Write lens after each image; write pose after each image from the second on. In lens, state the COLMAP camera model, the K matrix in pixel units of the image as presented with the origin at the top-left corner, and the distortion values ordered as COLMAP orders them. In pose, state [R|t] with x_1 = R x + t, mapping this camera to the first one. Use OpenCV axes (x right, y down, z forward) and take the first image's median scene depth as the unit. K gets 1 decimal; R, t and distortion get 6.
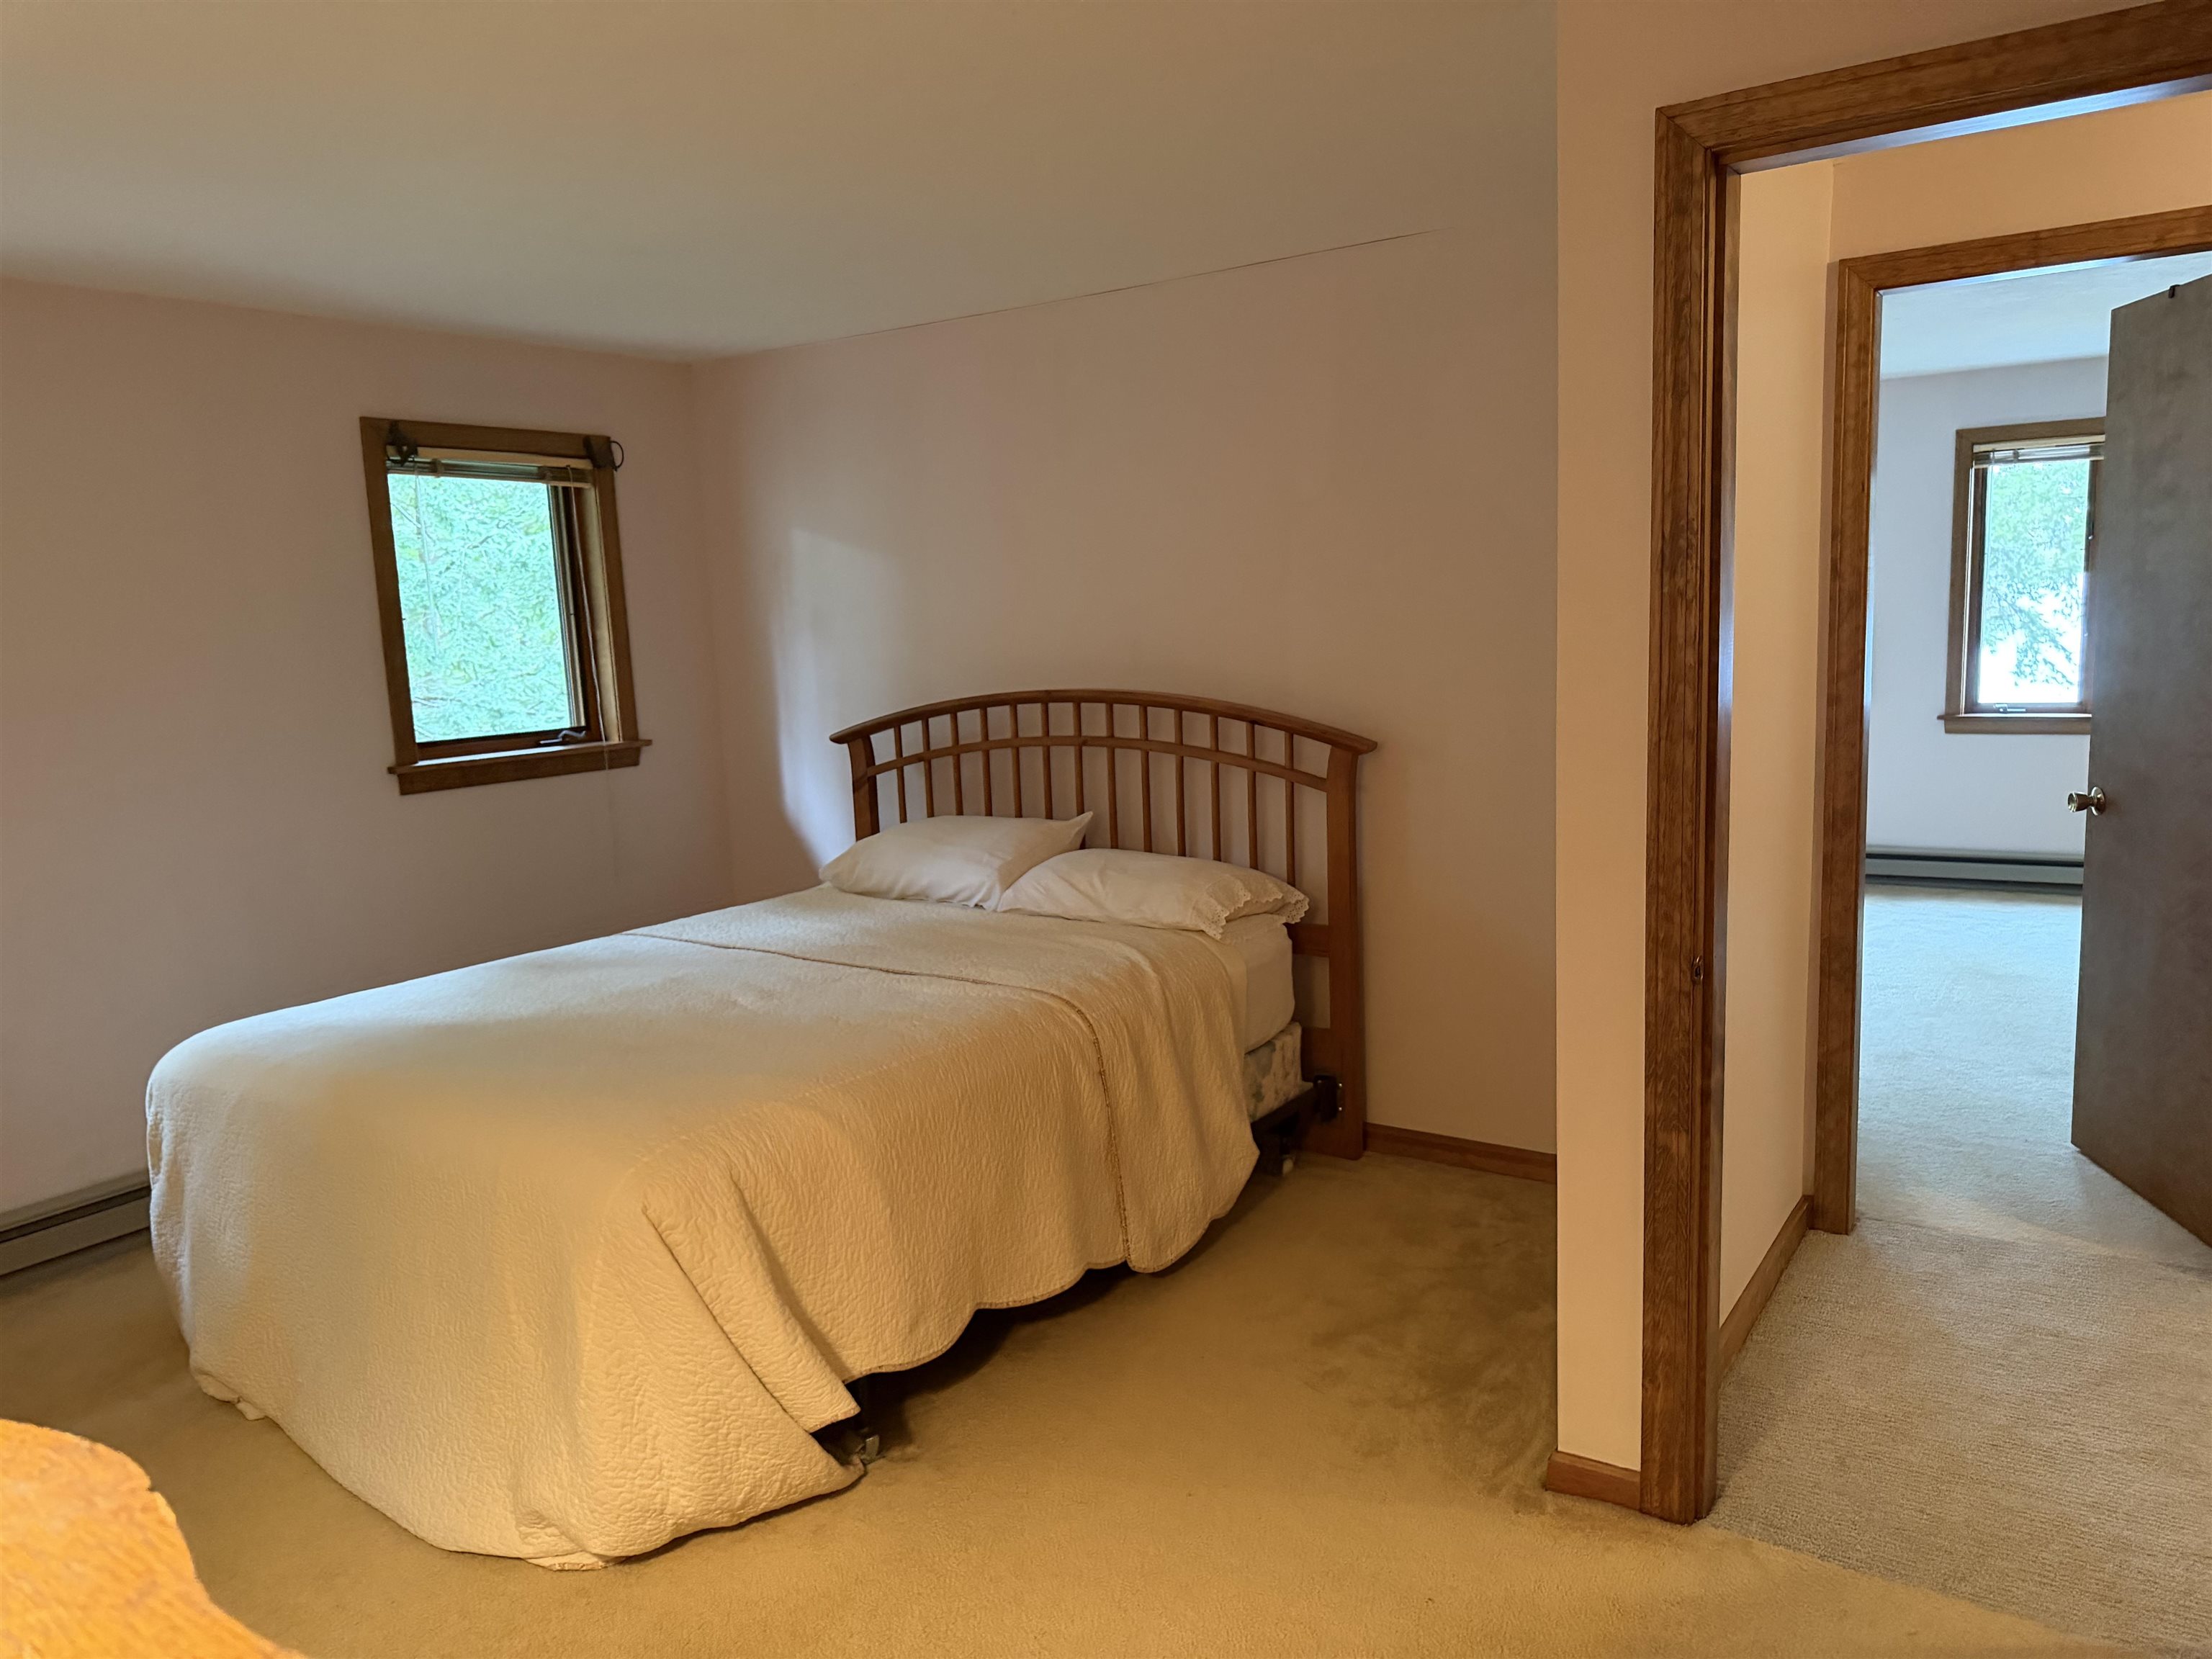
lens RADIAL K [[1553.2, 0, 1106.0], [0, 1553.2, 829.5], [0, 0, 1]] dist [0.102053, -0.154824]
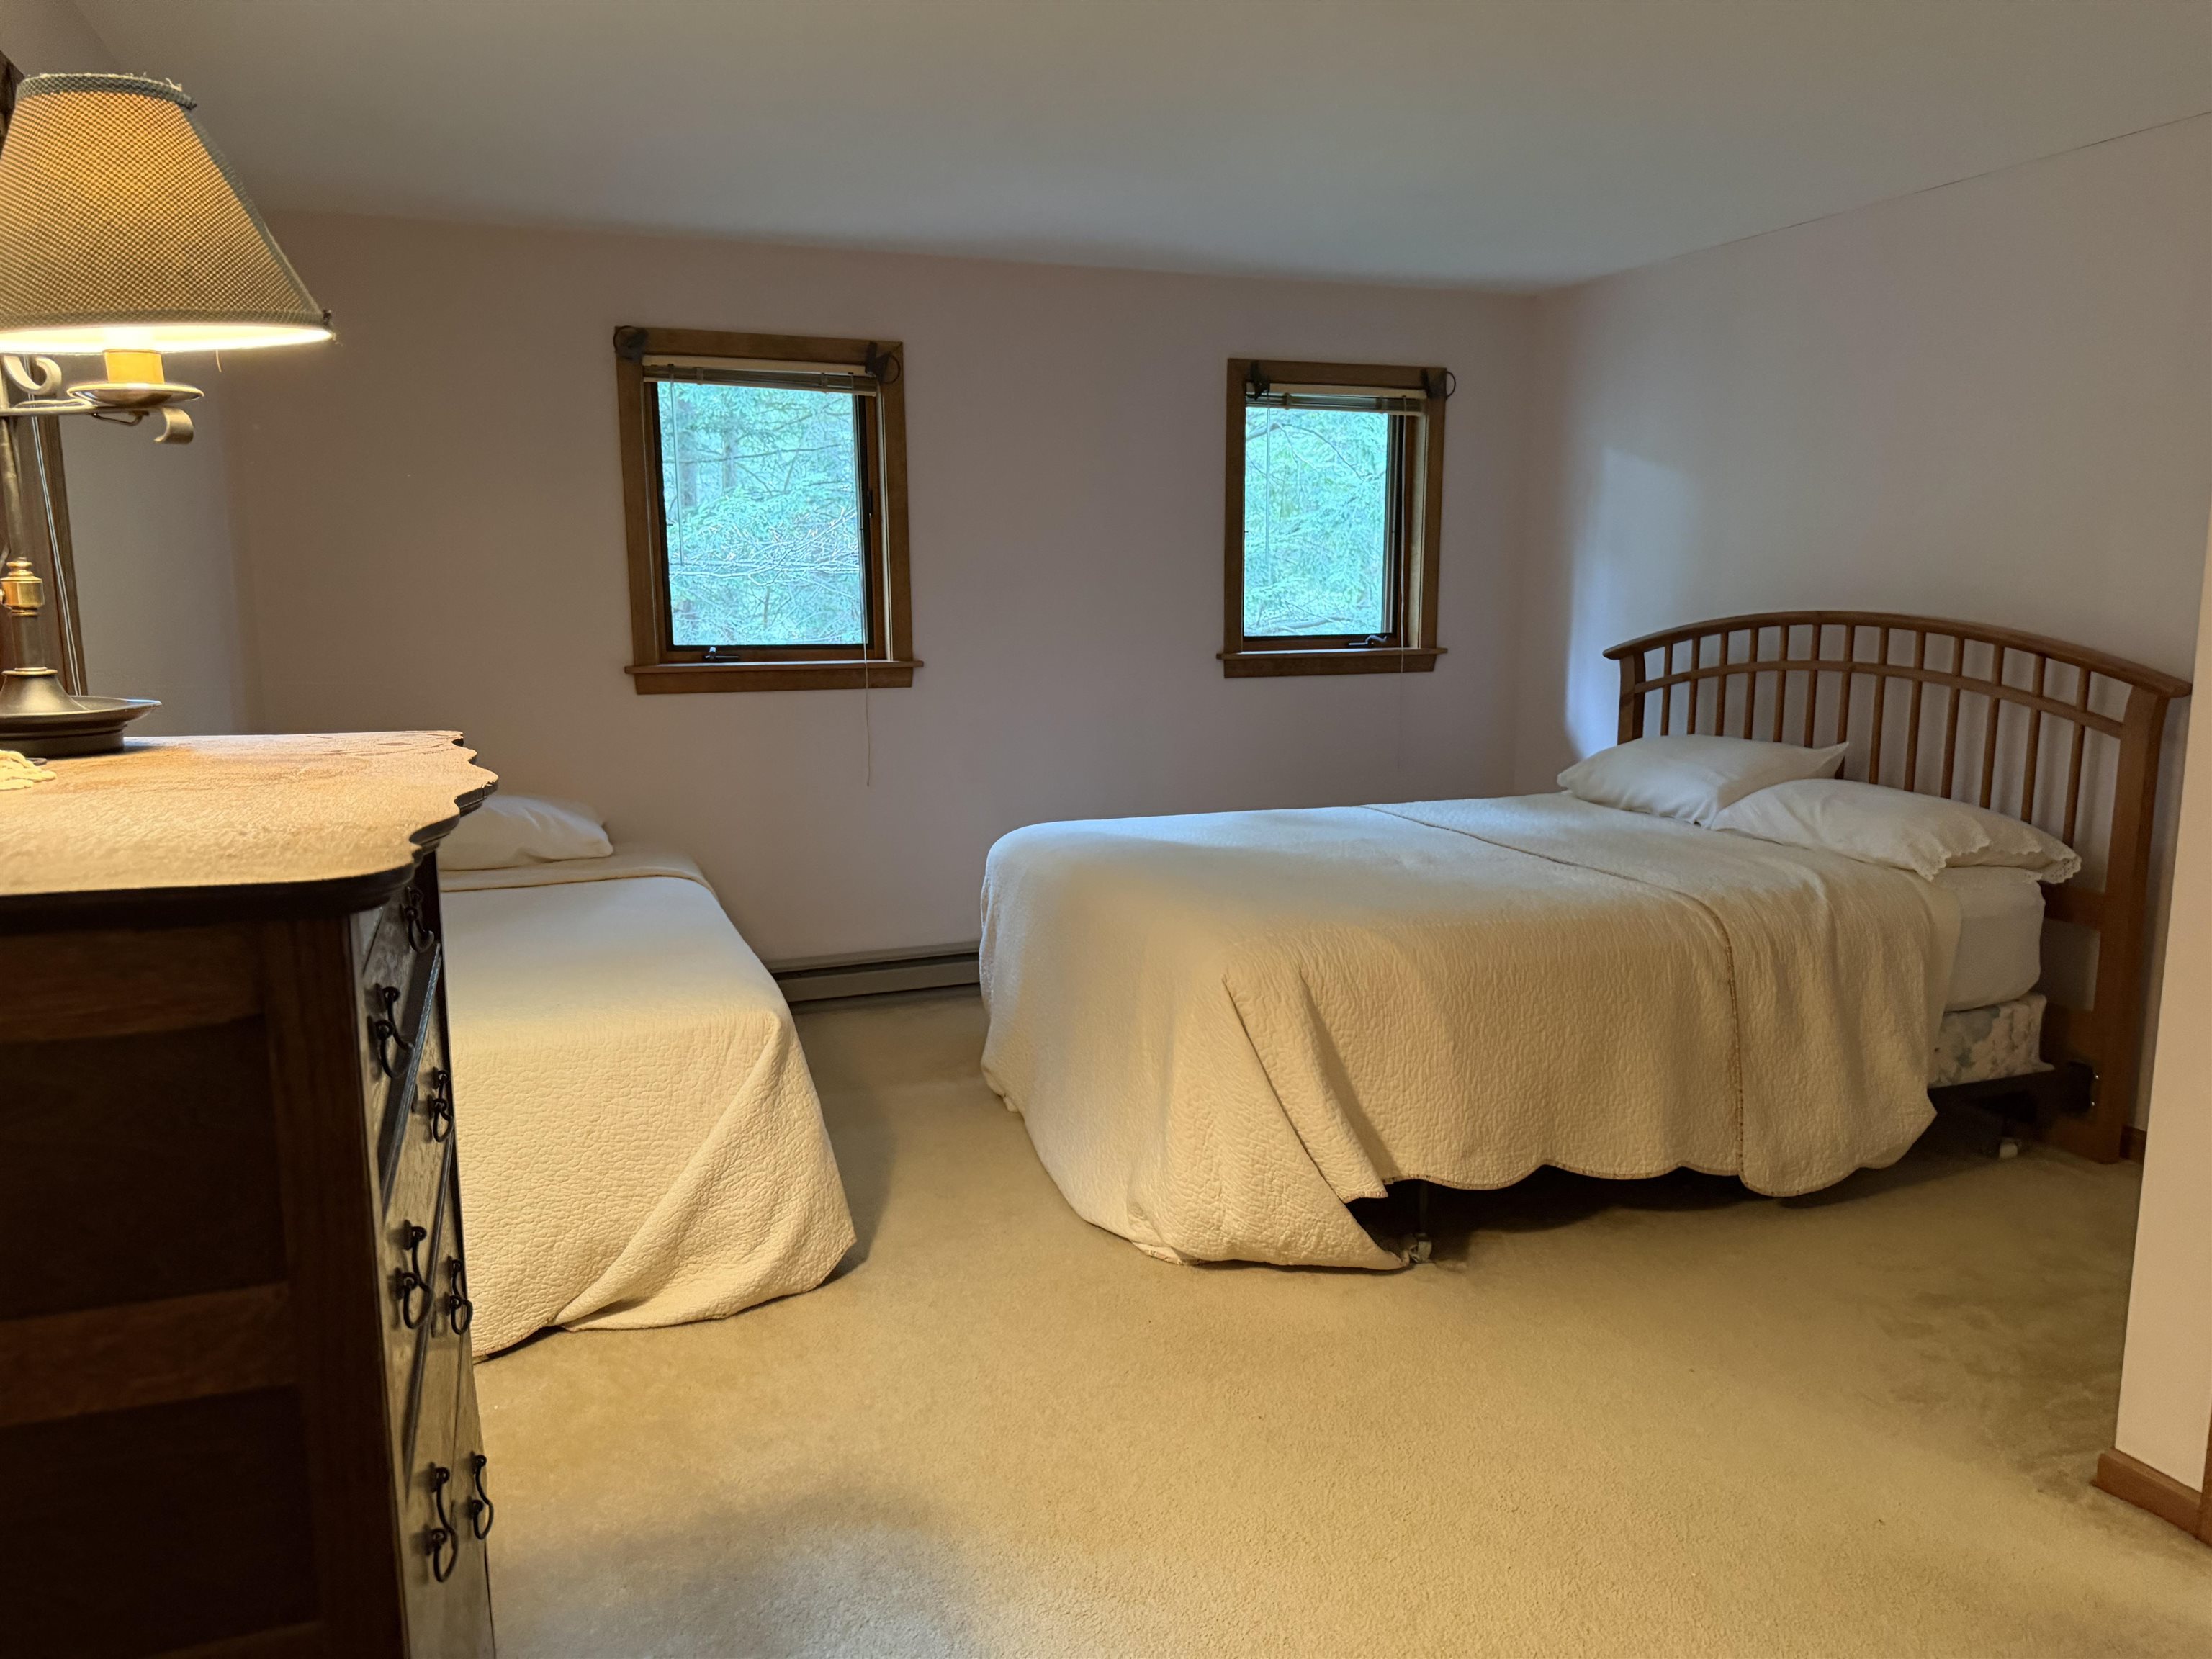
lens RADIAL K [[1561.7, 0, 1118.4], [0, 1561.7, 803.0], [0, 0, 1]] dist [0.222650, -0.441488]
pose [[0.827300, 0.115719, -0.549713, 0.176949], [-0.108120, 0.993058, 0.046328, 0.030405], [0.551258, 0.021108, 0.834068, -0.053475]]
